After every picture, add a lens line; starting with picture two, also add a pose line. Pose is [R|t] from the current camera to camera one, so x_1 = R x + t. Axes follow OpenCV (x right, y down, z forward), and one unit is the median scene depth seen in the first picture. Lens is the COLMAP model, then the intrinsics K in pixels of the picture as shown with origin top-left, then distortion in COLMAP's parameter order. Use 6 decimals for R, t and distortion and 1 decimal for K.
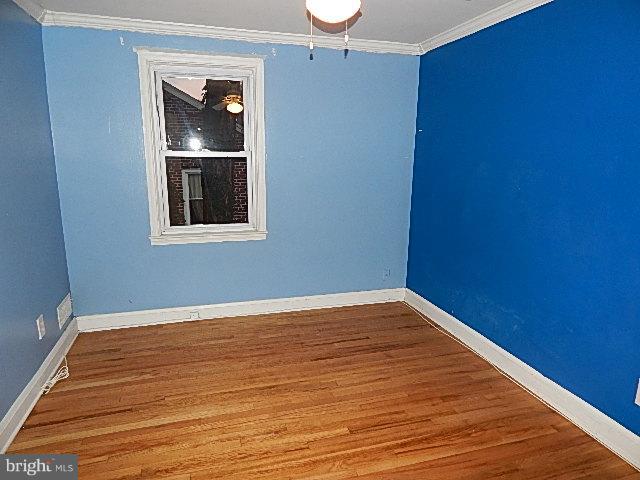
lens RADIAL K [[416.5, 0, 318.7], [0, 416.5, 239.5], [0, 0, 1]] dist [-0.003970, -0.007115]
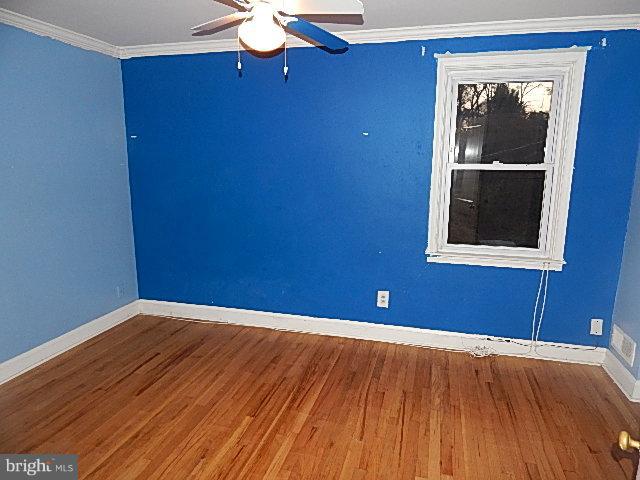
lens RADIAL K [[416.5, 0, 325.0], [0, 416.5, 239.7], [0, 0, 1]] dist [-0.003970, -0.007115]
pose [[0.516157, -0.167862, 0.839884, -0.600183], [0.175084, 0.980579, 0.088382, -0.050476], [-0.838408, 0.101431, 0.535522, 0.191743]]
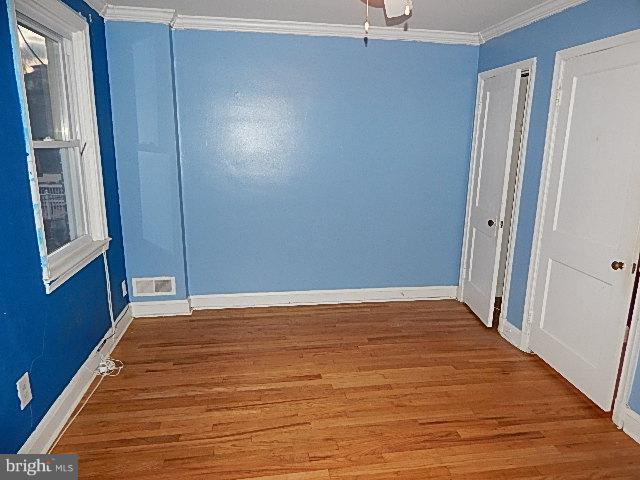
lens RADIAL K [[416.5, 0, 317.2], [0, 416.5, 236.7], [0, 0, 1]] dist [-0.003970, -0.007115]
pose [[-0.992120, -0.049480, 0.115109, 0.029247], [0.002493, 0.910743, 0.412967, -0.270754], [-0.125269, 0.409999, -0.903442, 1.305949]]
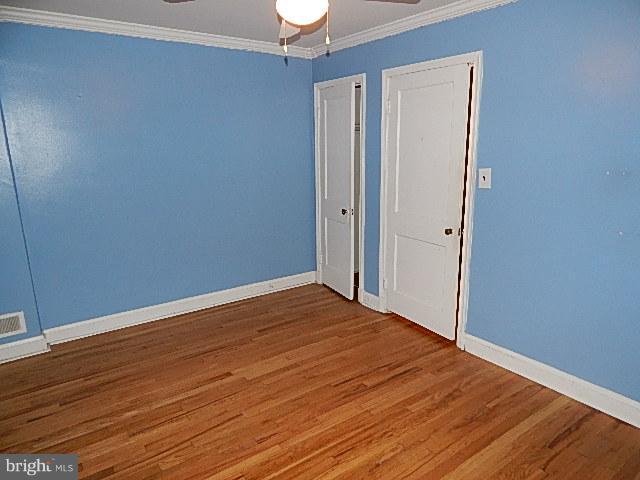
lens RADIAL K [[416.5, 0, 318.5], [0, 416.5, 239.5], [0, 0, 1]] dist [-0.003970, -0.007115]
pose [[-0.943589, 0.079188, -0.321511, 0.237397], [-0.060392, 0.913537, 0.402247, -0.289618], [0.325565, 0.398973, -0.857221, 1.372576]]
